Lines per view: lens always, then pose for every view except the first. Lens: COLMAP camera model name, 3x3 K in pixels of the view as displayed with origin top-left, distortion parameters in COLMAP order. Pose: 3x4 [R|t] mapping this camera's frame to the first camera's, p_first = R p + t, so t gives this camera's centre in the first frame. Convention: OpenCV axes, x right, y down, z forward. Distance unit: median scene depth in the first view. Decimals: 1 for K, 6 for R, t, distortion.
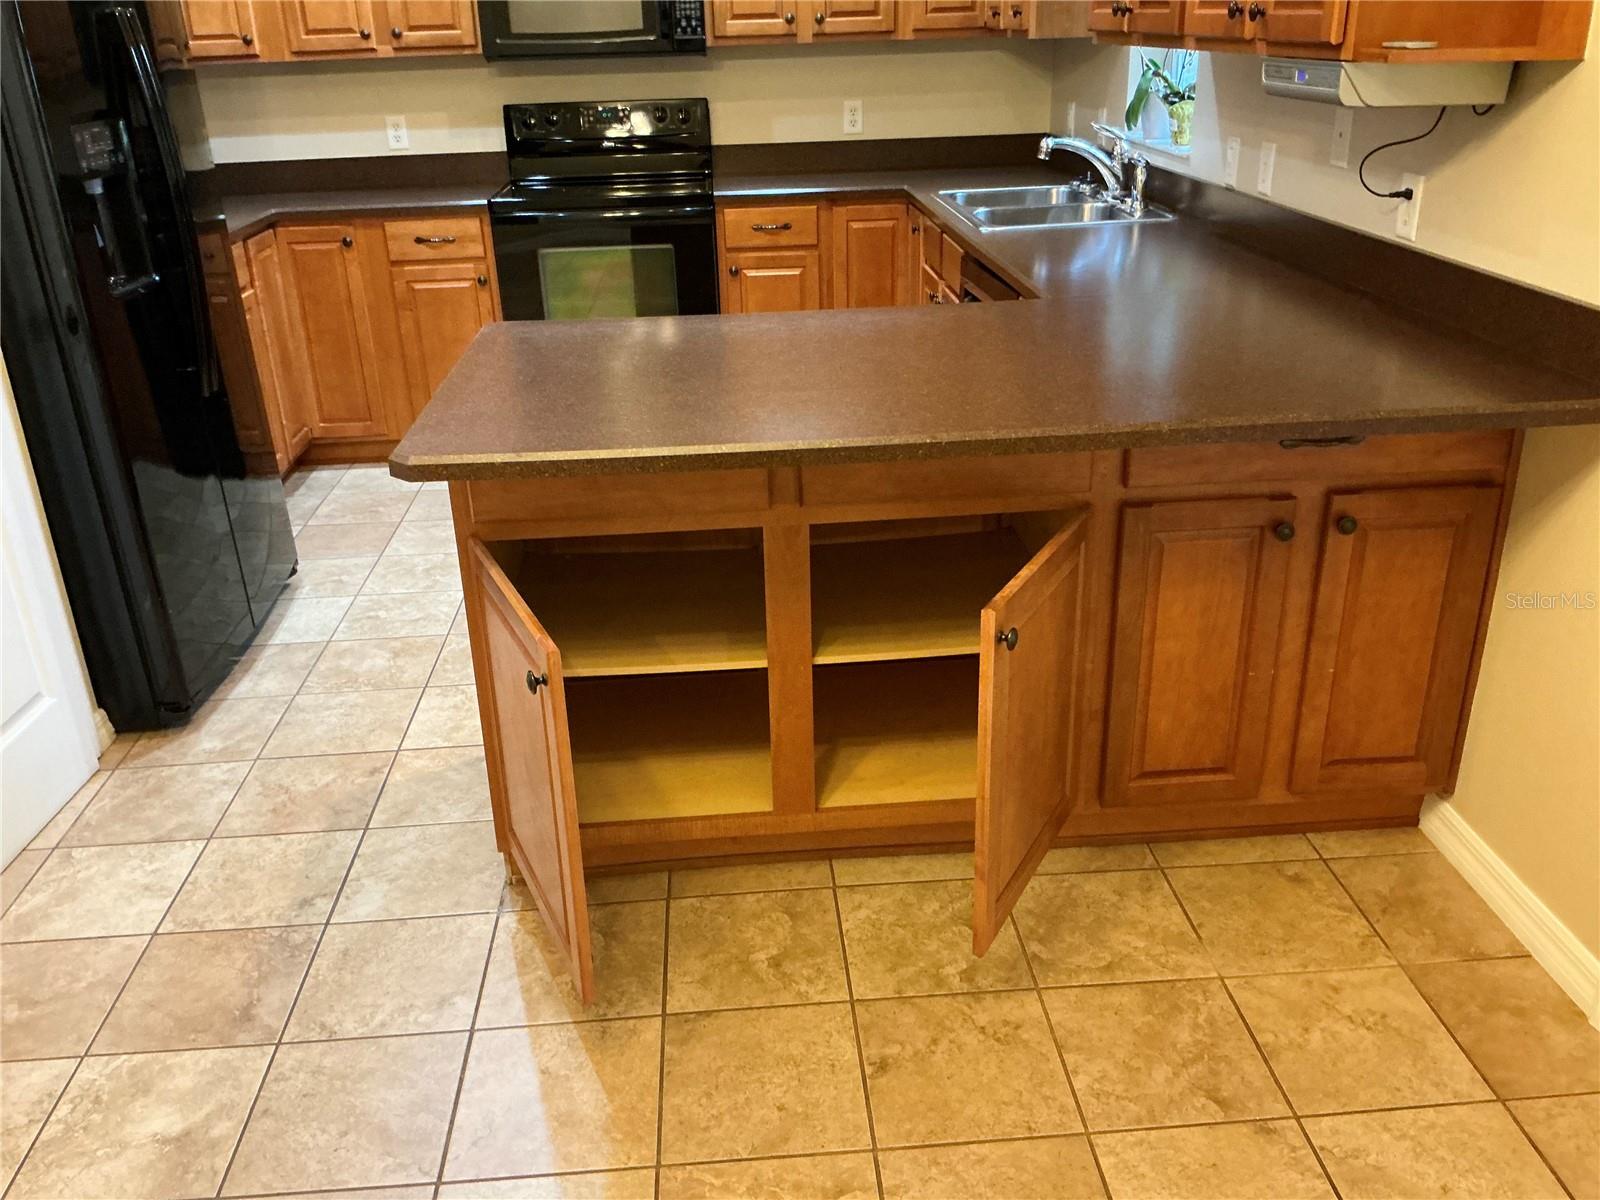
lens RADIAL K [[1334.7, 0, 800.0], [0, 1334.7, 600.0], [0, 0, 1]] dist [0.133668, -0.252758]
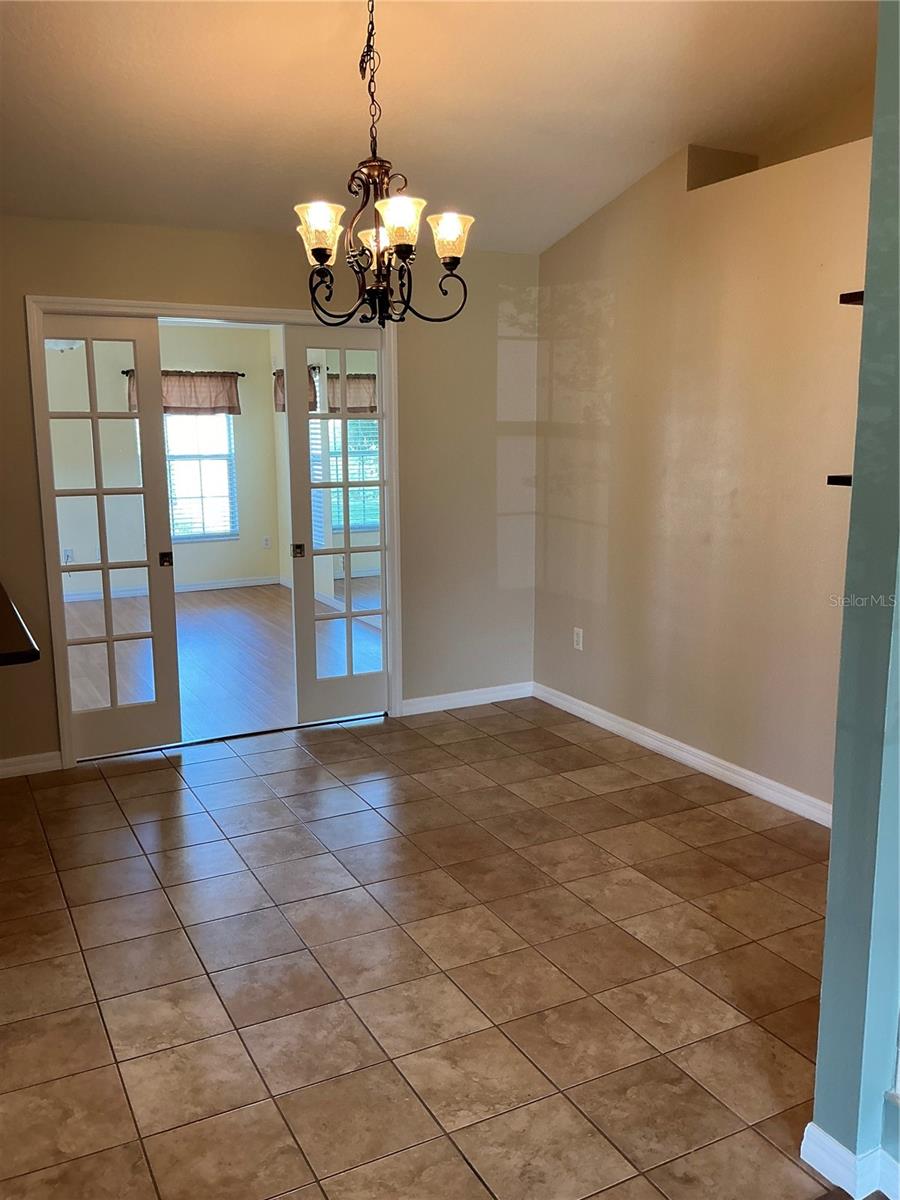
lens RADIAL K [[1001.0, 0, 450.0], [0, 1001.0, 600.0], [0, 0, 1]] dist [0.133668, -0.252758]
pose [[-0.404482, -0.125589, 0.905882, -1.626187], [0.390636, 0.871896, 0.295298, -0.317119], [-0.826921, 0.473312, -0.303607, 0.756296]]
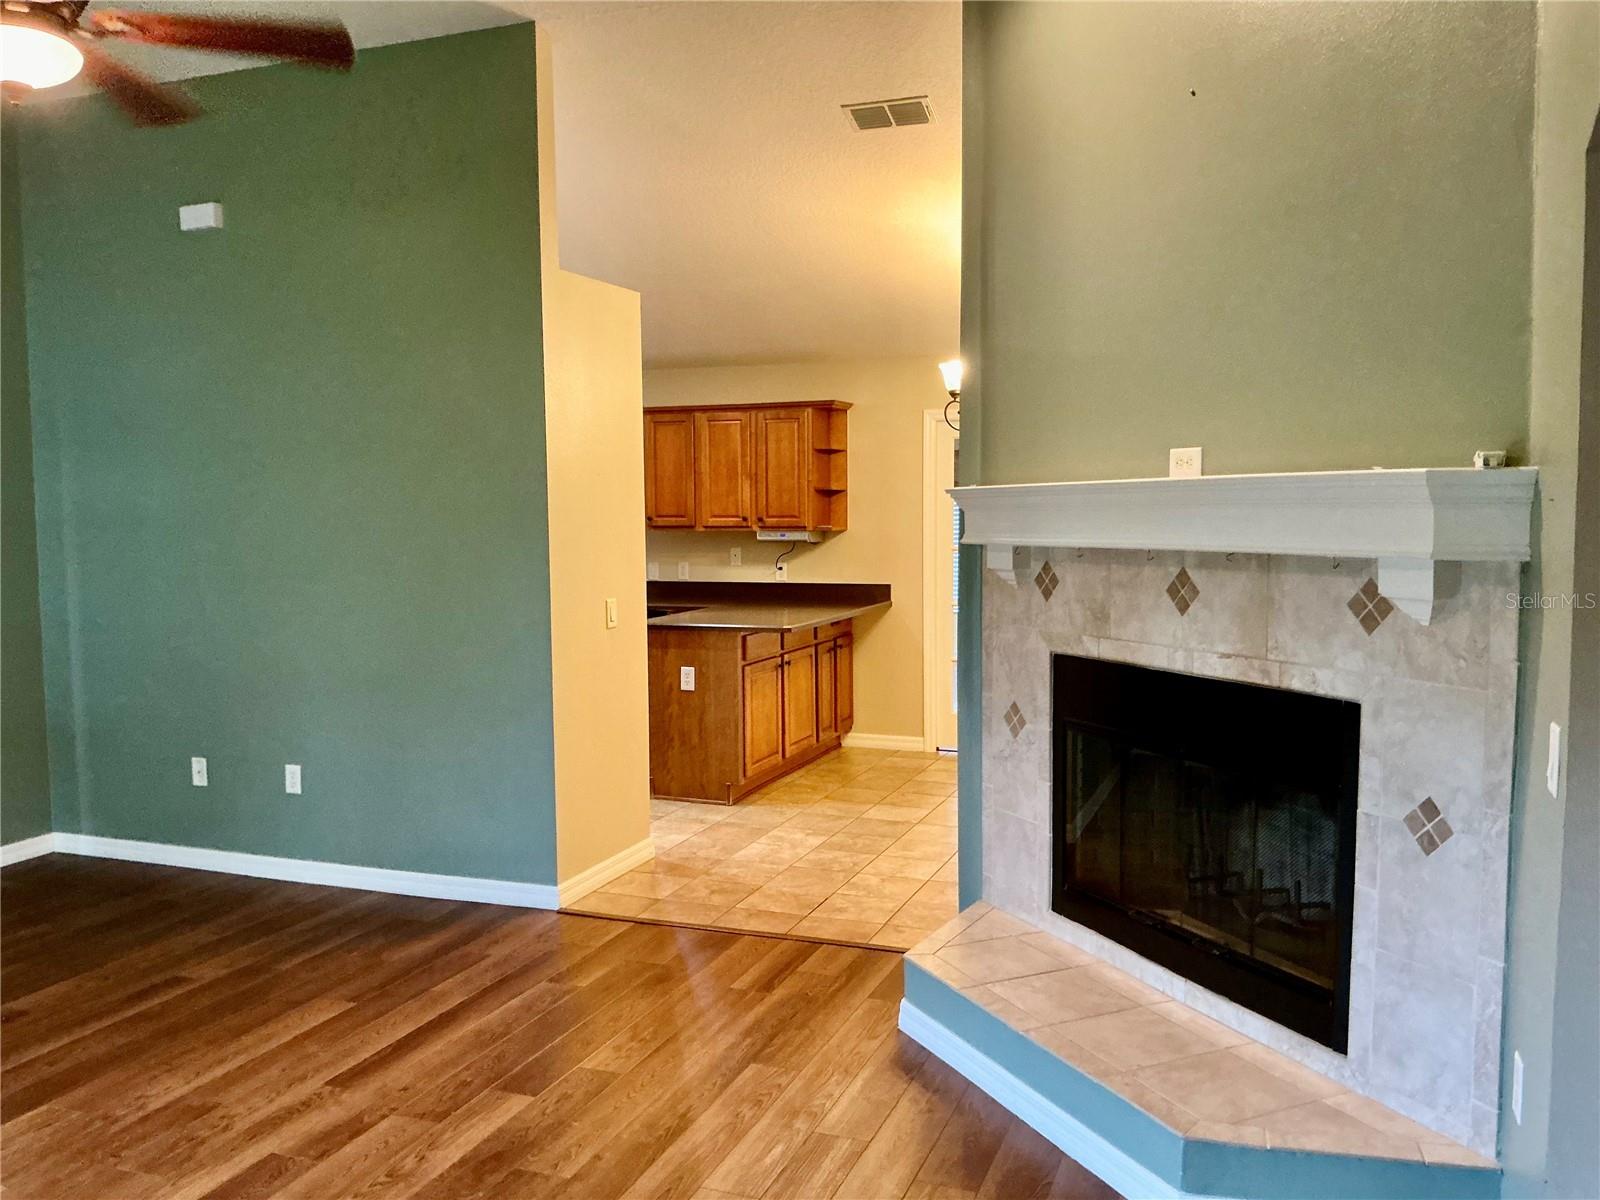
lens RADIAL K [[1334.7, 0, 800.0], [0, 1334.7, 600.0], [0, 0, 1]] dist [0.133668, -0.252758]
pose [[0.414922, -0.038264, 0.909052, -2.958837], [0.360682, 0.924176, -0.125727, 0.246749], [-0.835313, 0.380046, 0.397262, -0.401529]]
